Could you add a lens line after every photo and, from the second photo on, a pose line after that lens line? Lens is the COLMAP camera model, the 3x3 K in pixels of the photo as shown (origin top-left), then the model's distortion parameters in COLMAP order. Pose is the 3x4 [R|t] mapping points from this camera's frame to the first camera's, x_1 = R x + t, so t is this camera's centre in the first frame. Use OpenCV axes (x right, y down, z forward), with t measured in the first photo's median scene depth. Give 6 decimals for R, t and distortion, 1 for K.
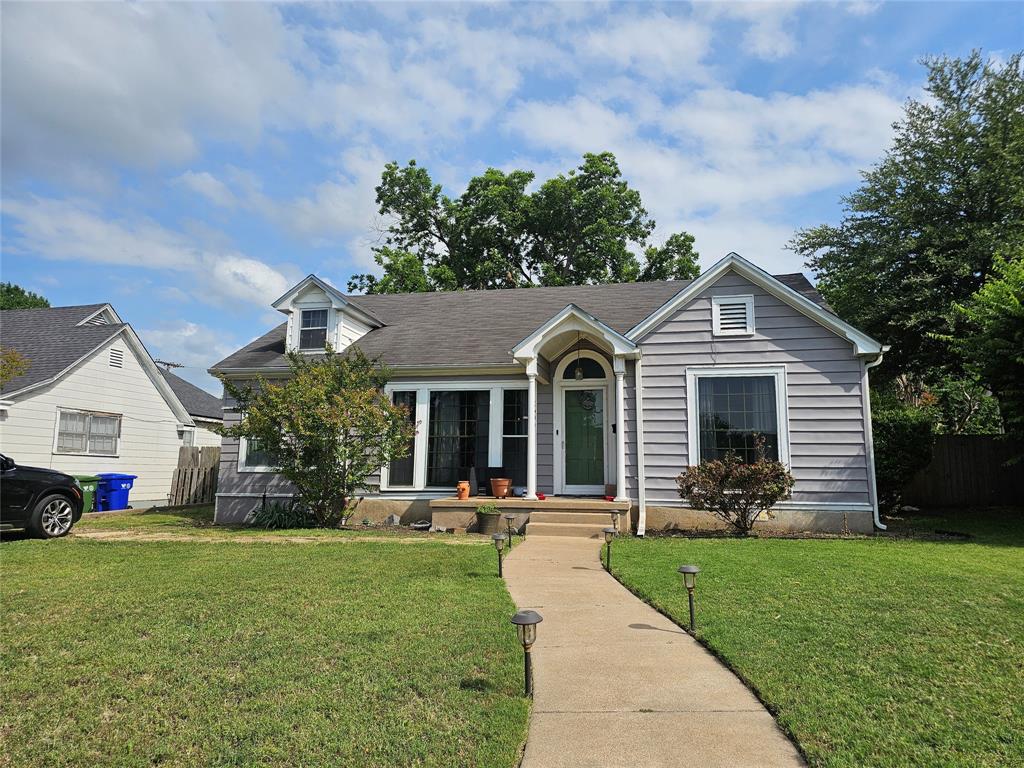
lens RADIAL K [[662.4, 0, 512.0], [0, 662.4, 384.0], [0, 0, 1]] dist [0.055550, -0.003420]
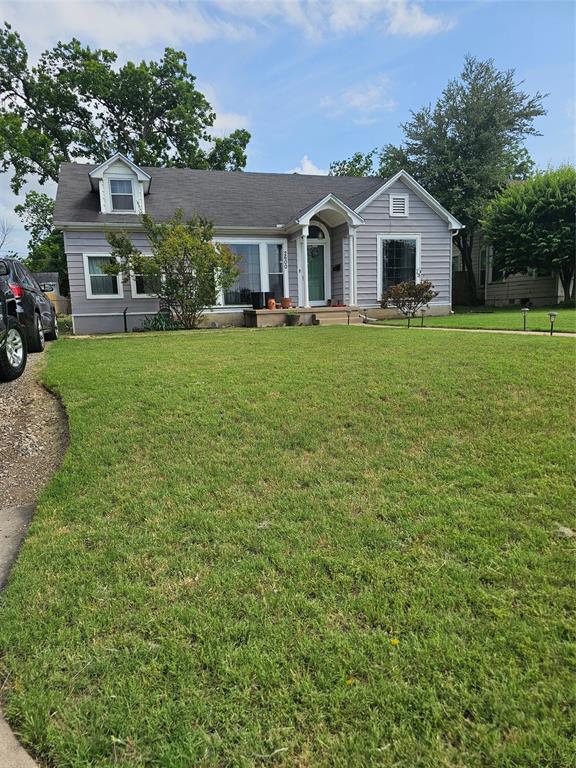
lens RADIAL K [[496.8, 0, 288.0], [0, 496.8, 384.0], [0, 0, 1]] dist [0.055550, -0.003420]
pose [[0.889250, -0.099608, 0.446444, -0.599786], [-0.022075, 0.965520, 0.259392, 0.022922], [-0.456888, -0.240519, 0.856390, -0.181530]]
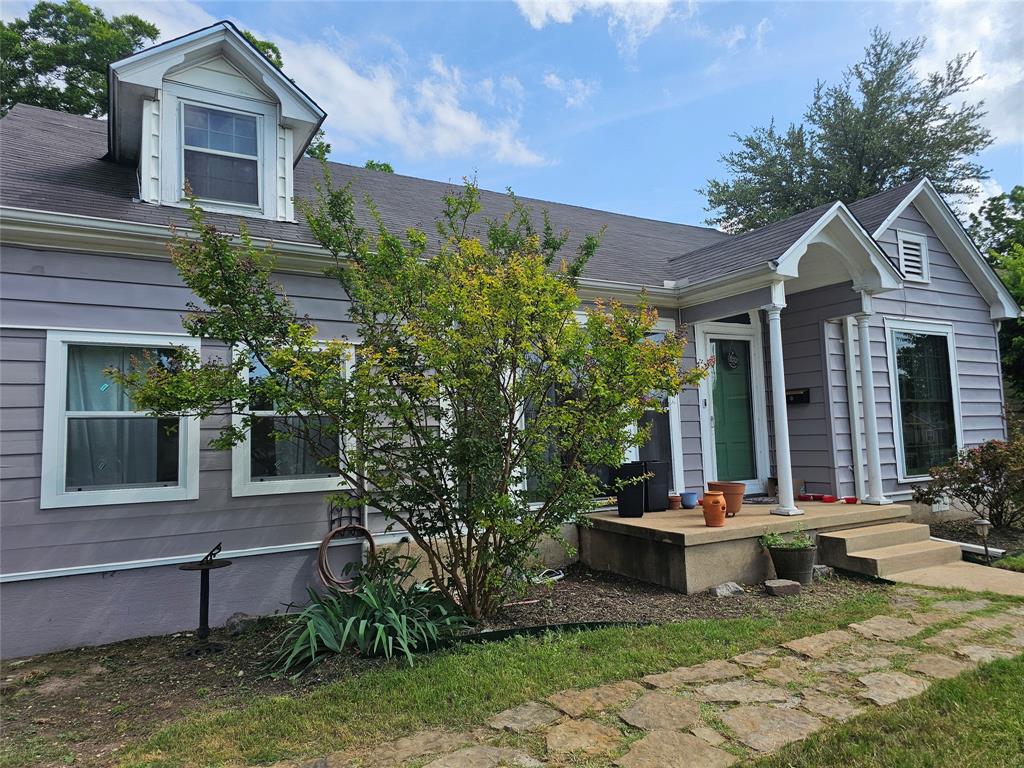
lens RADIAL K [[662.4, 0, 512.0], [0, 662.4, 384.0], [0, 0, 1]] dist [0.055550, -0.003420]
pose [[0.760688, 0.024953, 0.648638, -0.519148], [-0.053174, 0.998298, 0.023956, 0.051390], [-0.646937, -0.052714, 0.760720, 0.658873]]
